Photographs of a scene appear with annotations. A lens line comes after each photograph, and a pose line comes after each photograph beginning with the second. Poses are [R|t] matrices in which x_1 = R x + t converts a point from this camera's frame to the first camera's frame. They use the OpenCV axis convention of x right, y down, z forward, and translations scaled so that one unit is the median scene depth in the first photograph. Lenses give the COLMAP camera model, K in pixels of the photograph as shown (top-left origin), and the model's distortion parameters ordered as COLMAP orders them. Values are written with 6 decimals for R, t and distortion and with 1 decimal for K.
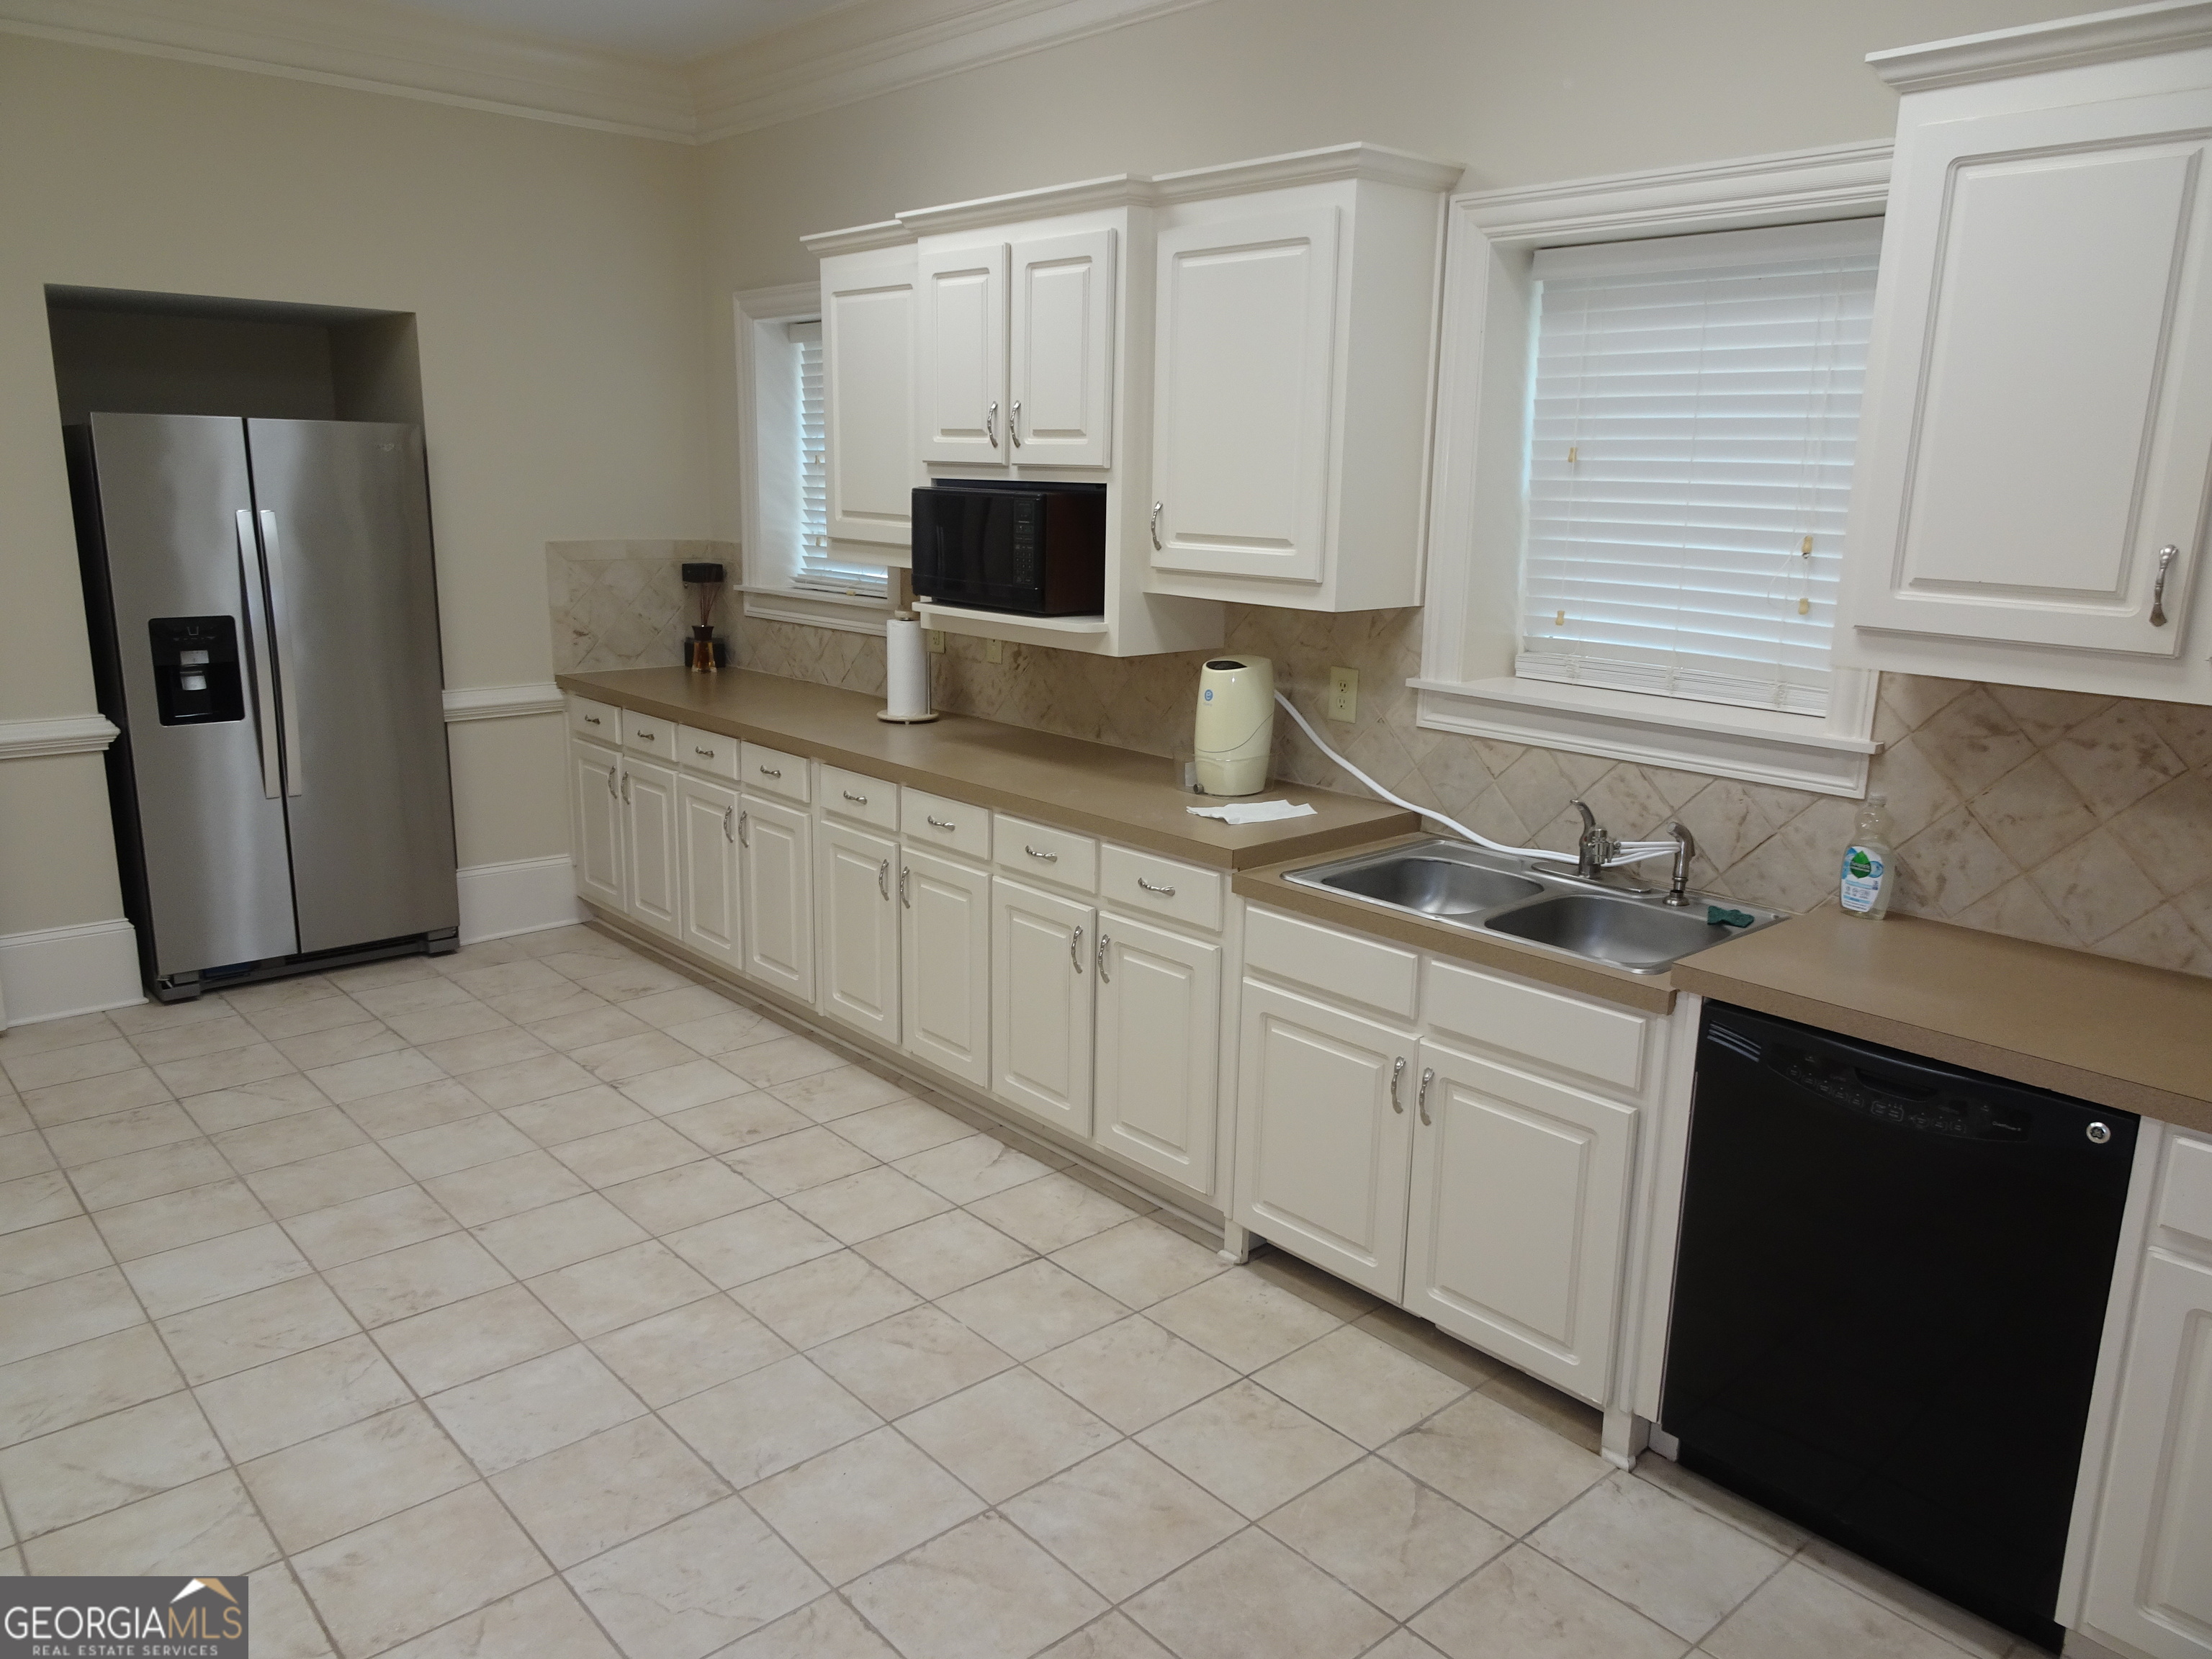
lens RADIAL K [[1574.2, 0, 1103.5], [0, 1574.2, 828.4], [0, 0, 1]] dist [0.011449, 0.002564]
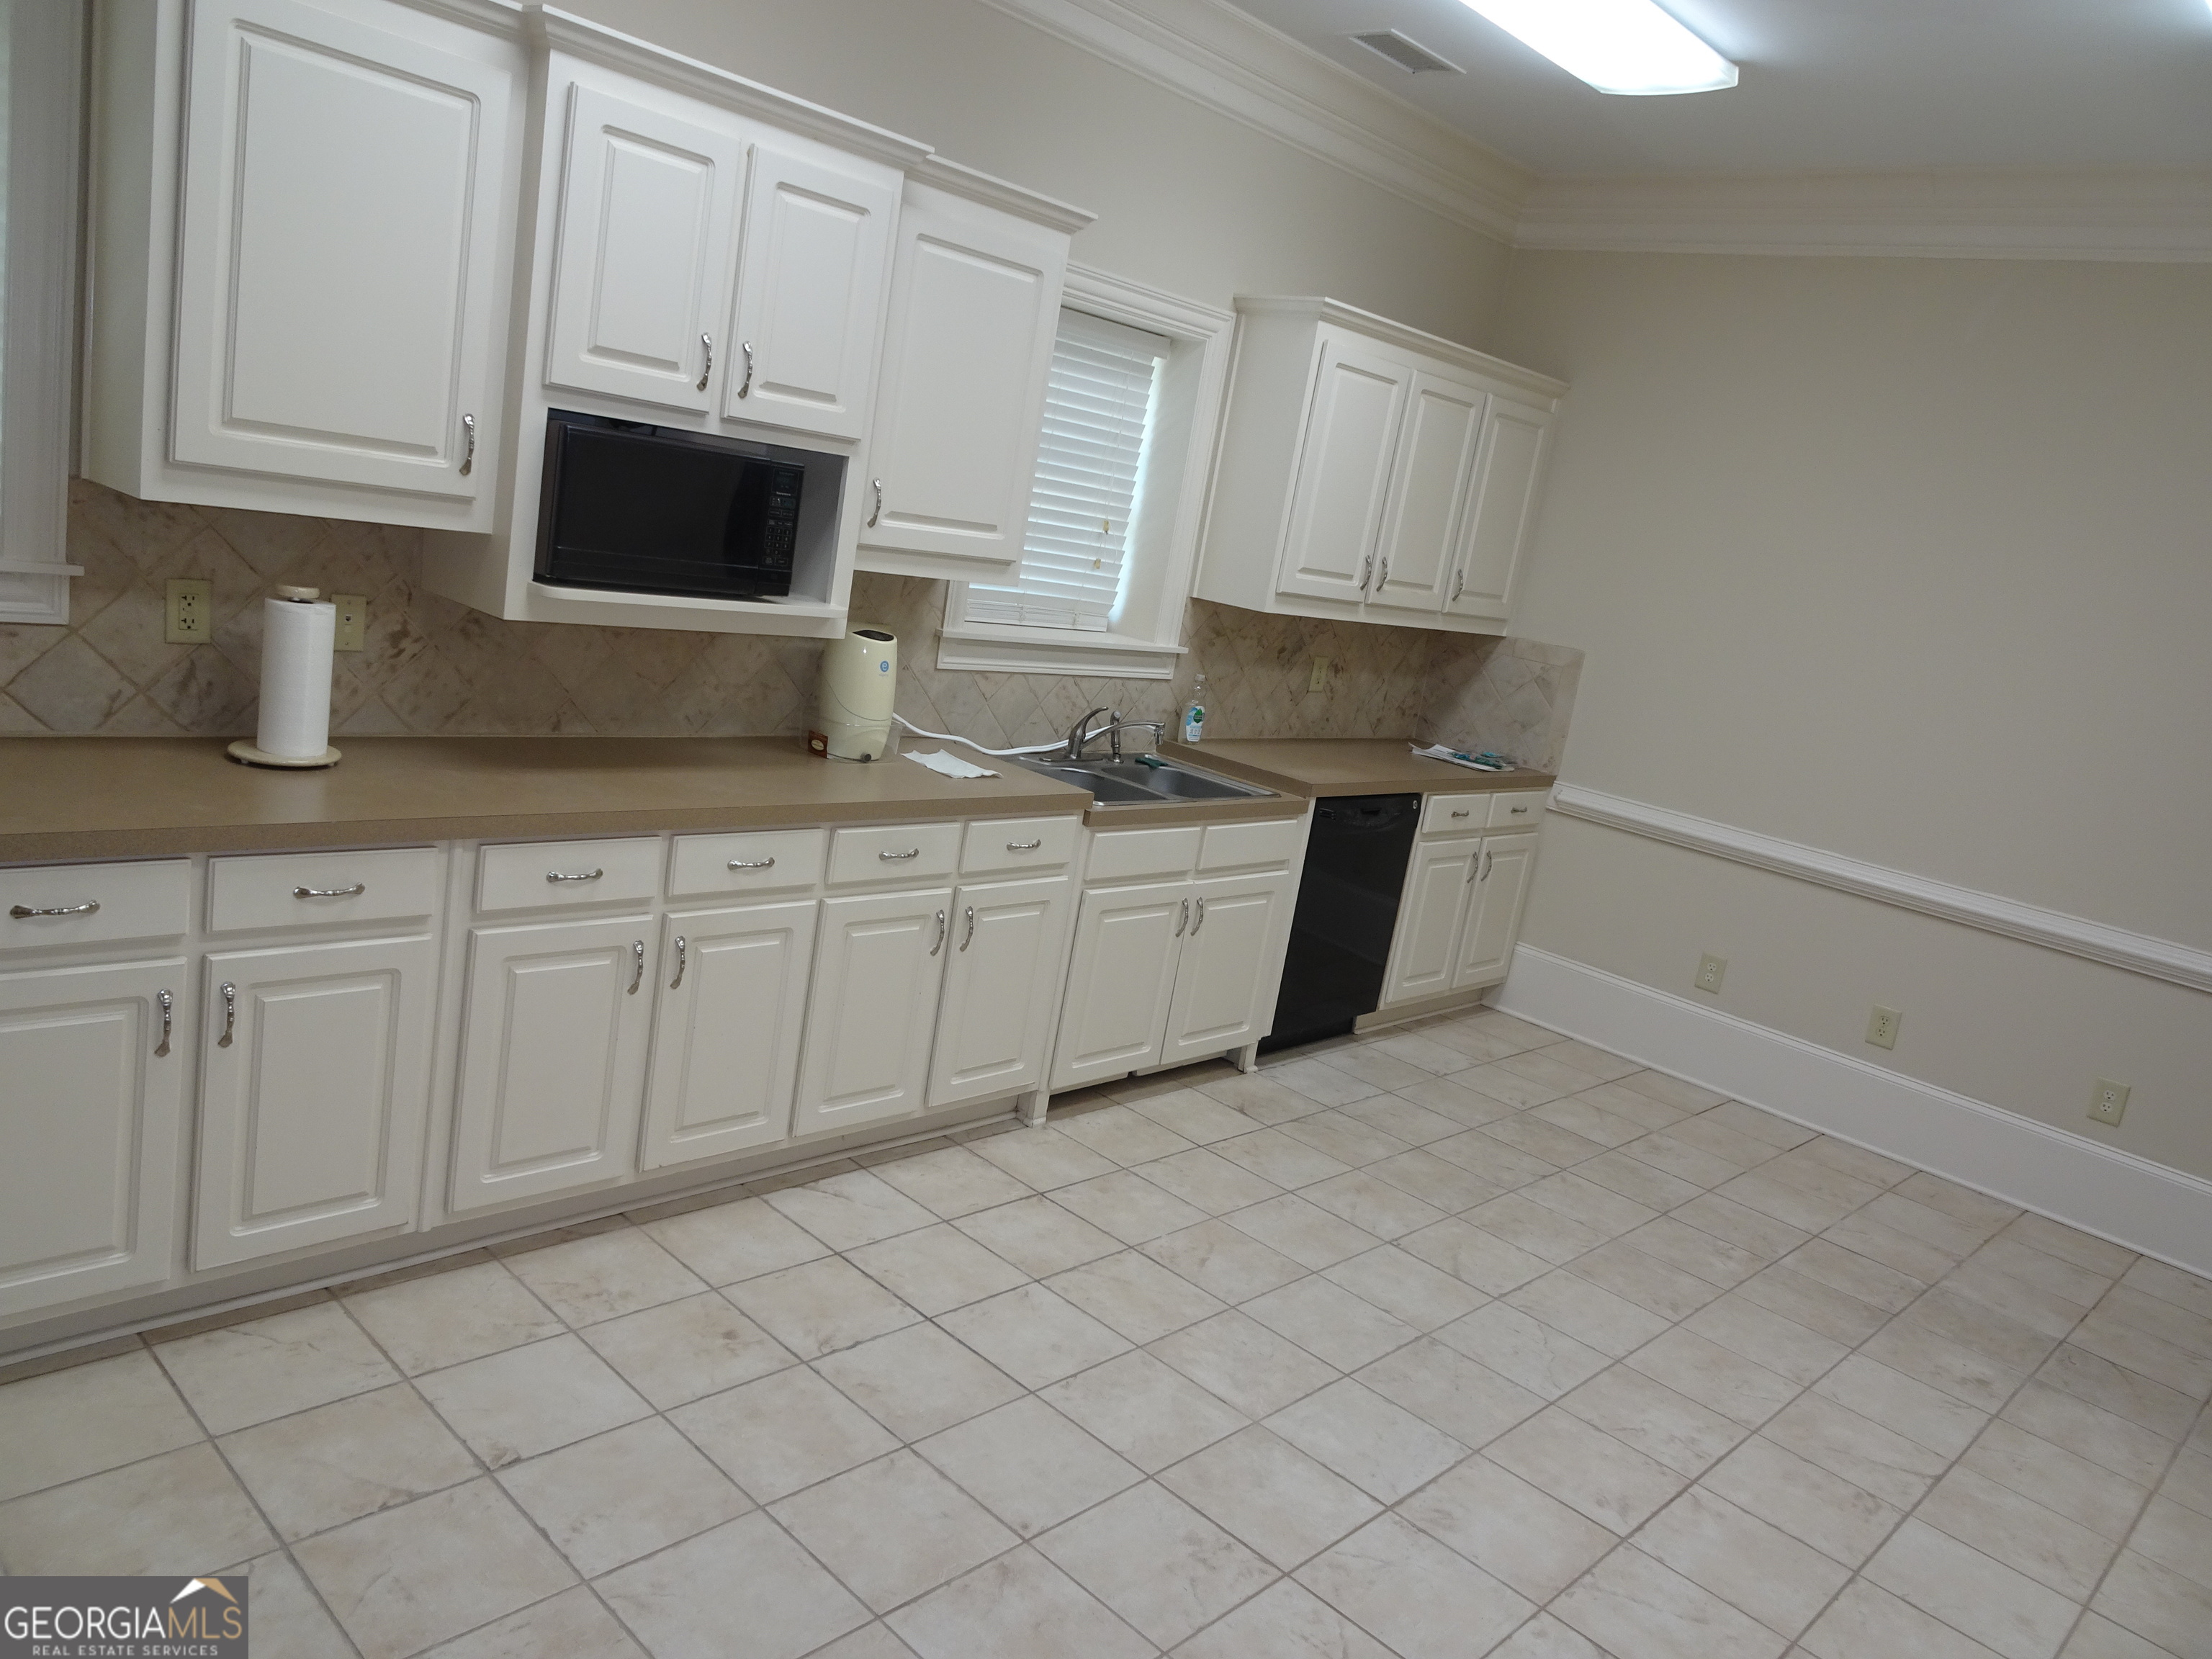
lens RADIAL K [[1574.2, 0, 1103.5], [0, 1574.2, 828.4], [0, 0, 1]] dist [0.011449, 0.002564]
pose [[-0.073379, -0.240157, 0.967957, -1.042281], [0.059245, 0.967809, 0.244612, -0.242532], [-0.995543, 0.075296, -0.056789, 0.990286]]
